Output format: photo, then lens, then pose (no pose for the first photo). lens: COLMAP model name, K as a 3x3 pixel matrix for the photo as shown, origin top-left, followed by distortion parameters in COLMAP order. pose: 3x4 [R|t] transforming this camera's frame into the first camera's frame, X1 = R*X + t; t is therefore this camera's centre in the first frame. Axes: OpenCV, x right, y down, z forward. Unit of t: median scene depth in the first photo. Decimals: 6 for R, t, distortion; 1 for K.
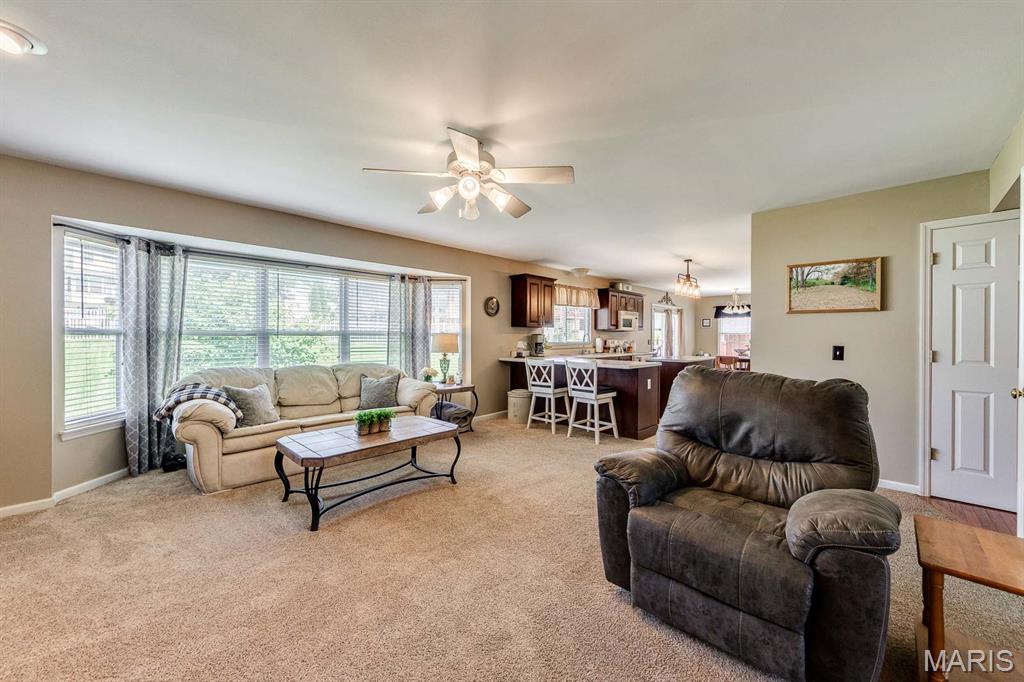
lens RADIAL K [[396.2, 0, 507.9], [0, 396.2, 345.2], [0, 0, 1]] dist [-0.001622, -0.000069]
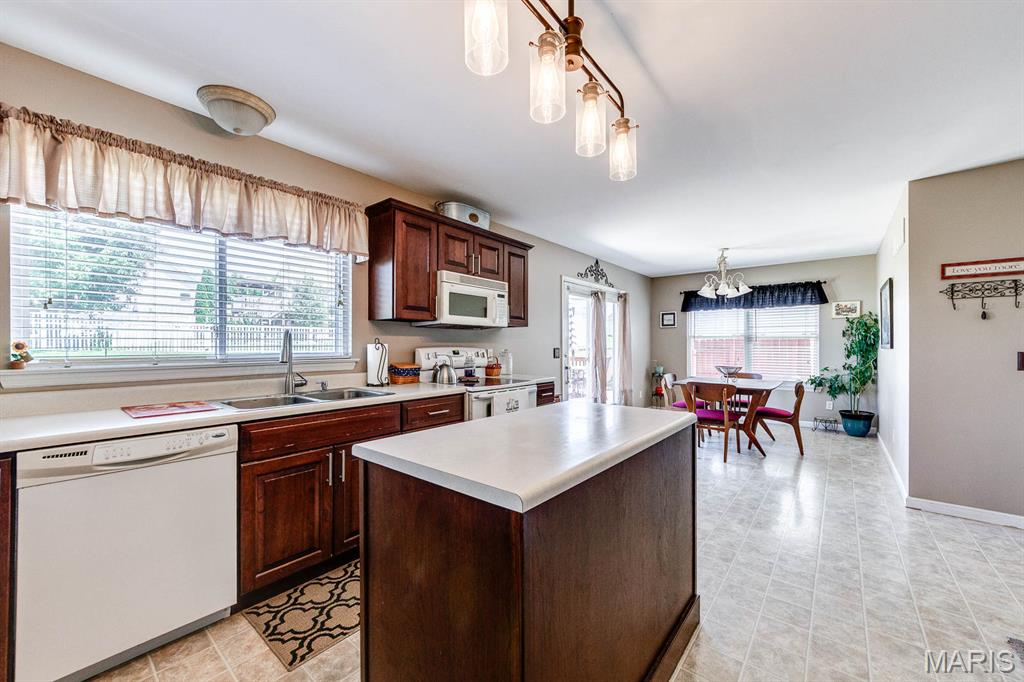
lens RADIAL K [[396.2, 0, 507.9], [0, 396.2, 345.2], [0, 0, 1]] dist [-0.001622, -0.000069]
pose [[0.997193, 0.000972, 0.074874, 0.317414], [0.000516, 0.999803, -0.019850, -0.009896], [-0.074878, 0.019833, 0.996995, 0.626370]]
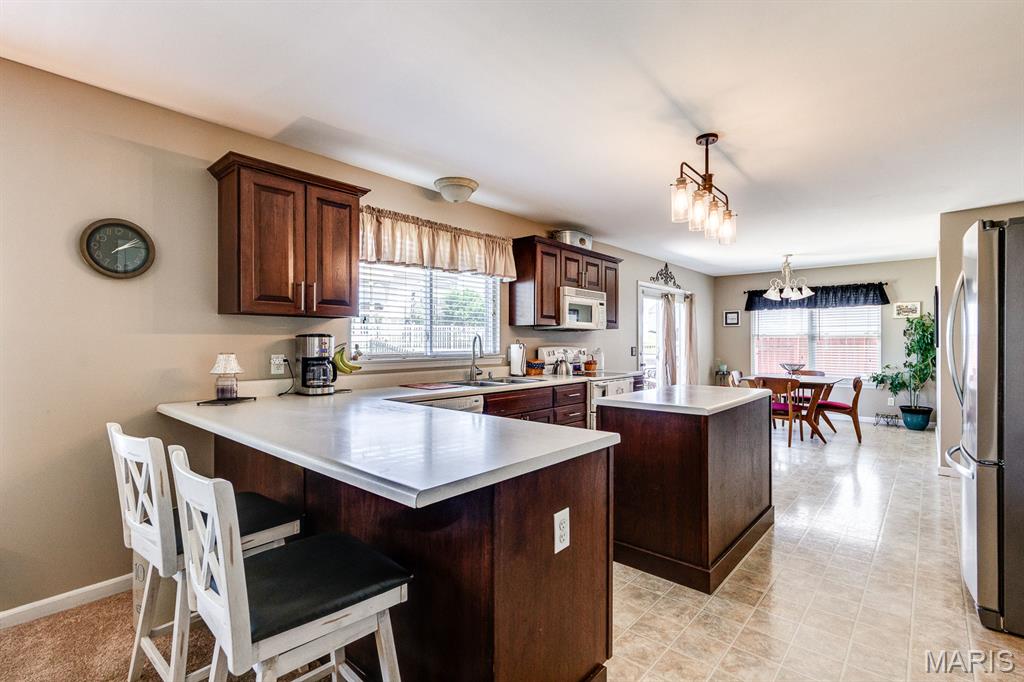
lens RADIAL K [[472.2, 0, 512.0], [0, 472.2, 341.0], [0, 0, 1]] dist [0.002040, 0.000378]
pose [[0.998864, 0.001161, 0.047631, 0.194492], [-0.000100, 0.999752, -0.022272, -0.009484], [-0.047646, 0.022242, 0.998617, 0.439926]]
